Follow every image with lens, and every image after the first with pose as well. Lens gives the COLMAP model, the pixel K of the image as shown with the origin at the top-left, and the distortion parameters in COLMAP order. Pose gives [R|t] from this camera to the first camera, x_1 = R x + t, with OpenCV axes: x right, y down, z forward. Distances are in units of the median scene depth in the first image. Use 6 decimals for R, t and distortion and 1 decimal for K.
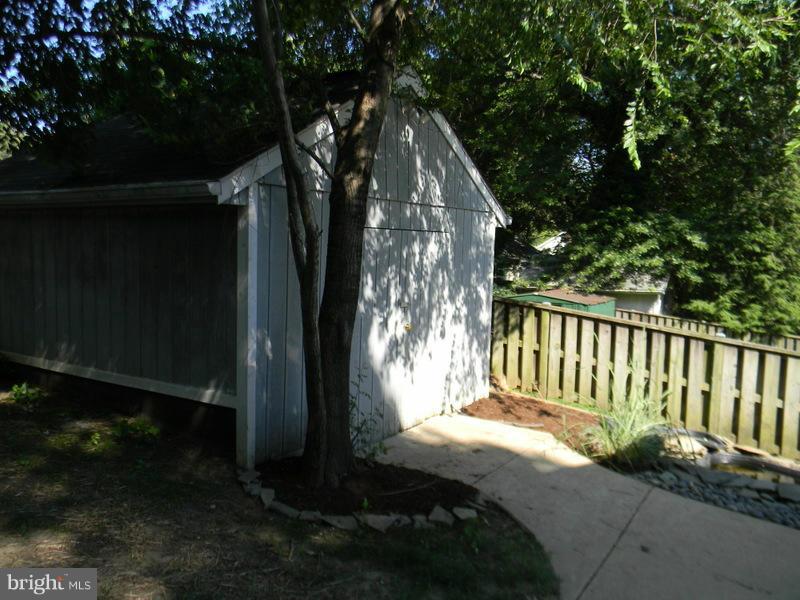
lens RADIAL K [[645.4, 0, 391.4], [0, 645.4, 304.0], [0, 0, 1]] dist [0.005596, -0.004685]
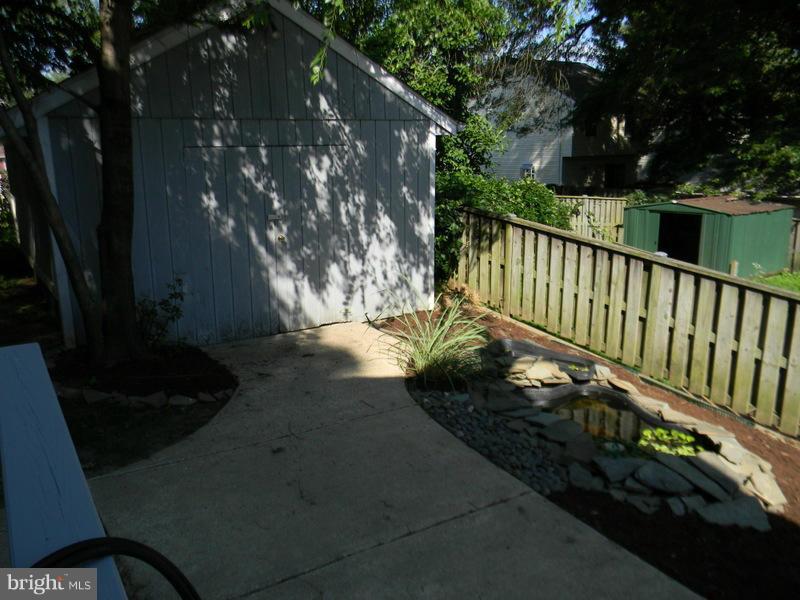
lens RADIAL K [[645.4, 0, 391.4], [0, 645.4, 304.0], [0, 0, 1]] dist [0.005596, -0.004685]
pose [[0.904559, 0.055491, -0.422722, 0.551336], [0.004512, 0.990192, 0.139640, -0.006763], [0.426324, -0.128220, 0.895437, 0.079880]]
